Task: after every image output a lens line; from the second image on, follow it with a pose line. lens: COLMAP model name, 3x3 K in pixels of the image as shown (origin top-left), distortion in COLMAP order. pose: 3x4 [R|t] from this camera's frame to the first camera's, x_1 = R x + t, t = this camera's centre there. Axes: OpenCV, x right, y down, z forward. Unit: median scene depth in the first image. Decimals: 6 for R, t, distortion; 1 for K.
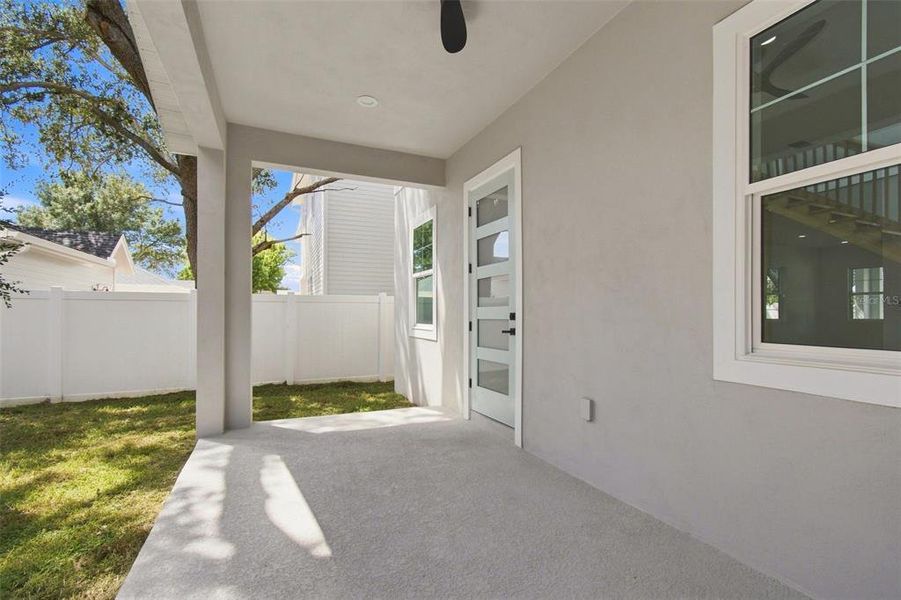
lens RADIAL K [[413.9, 0, 452.6], [0, 413.9, 317.8], [0, 0, 1]] dist [-0.010777, 0.000943]
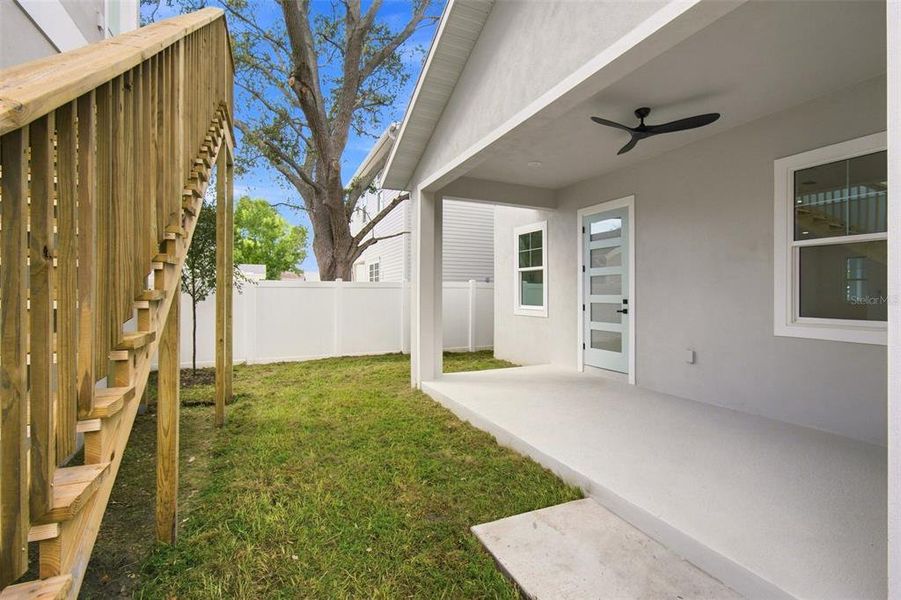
lens RADIAL K [[407.6, 0, 453.3], [0, 407.6, 296.1], [0, 0, 1]] dist [0.000467, 0.000215]
pose [[0.999992, -0.003079, 0.002519, -0.459365], [0.003083, 0.999994, -0.001482, -0.021987], [-0.002514, 0.001490, 0.999996, -0.483717]]
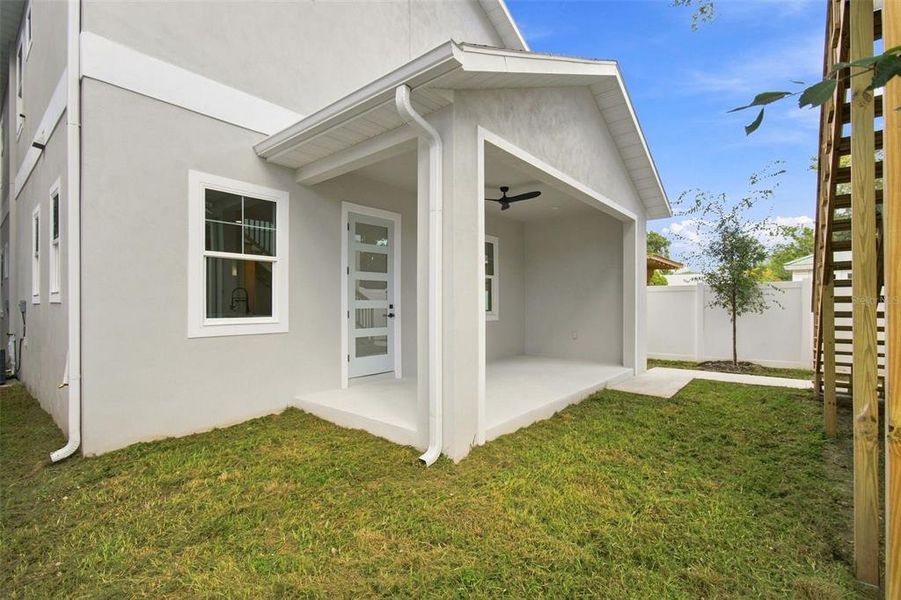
lens RADIAL K [[407.6, 0, 453.3], [0, 407.6, 296.1], [0, 0, 1]] dist [0.000467, 0.000215]
pose [[-0.431089, 0.005422, 0.902293, -1.359126], [0.000534, 0.999983, -0.005754, -0.033804], [-0.902309, -0.001998, -0.431085, 1.358097]]
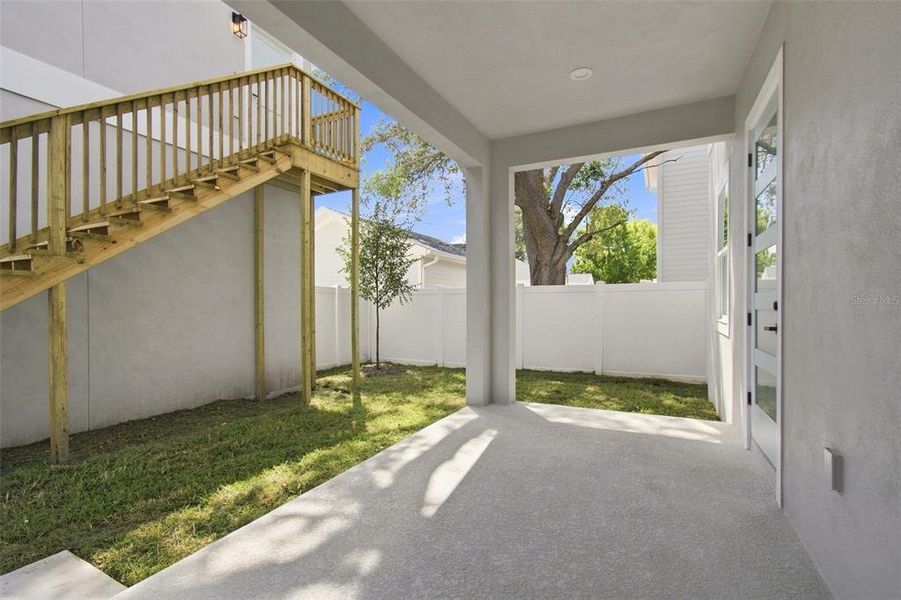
lens RADIAL K [[412.9, 0, 432.9], [0, 412.9, 318.6], [0, 0, 1]] dist [-0.039657, 0.000080]
pose [[0.600931, 0.018115, -0.799096, 0.290416], [0.004143, 0.999659, 0.025777, -0.001742], [0.799290, -0.018801, 0.600651, 0.157712]]
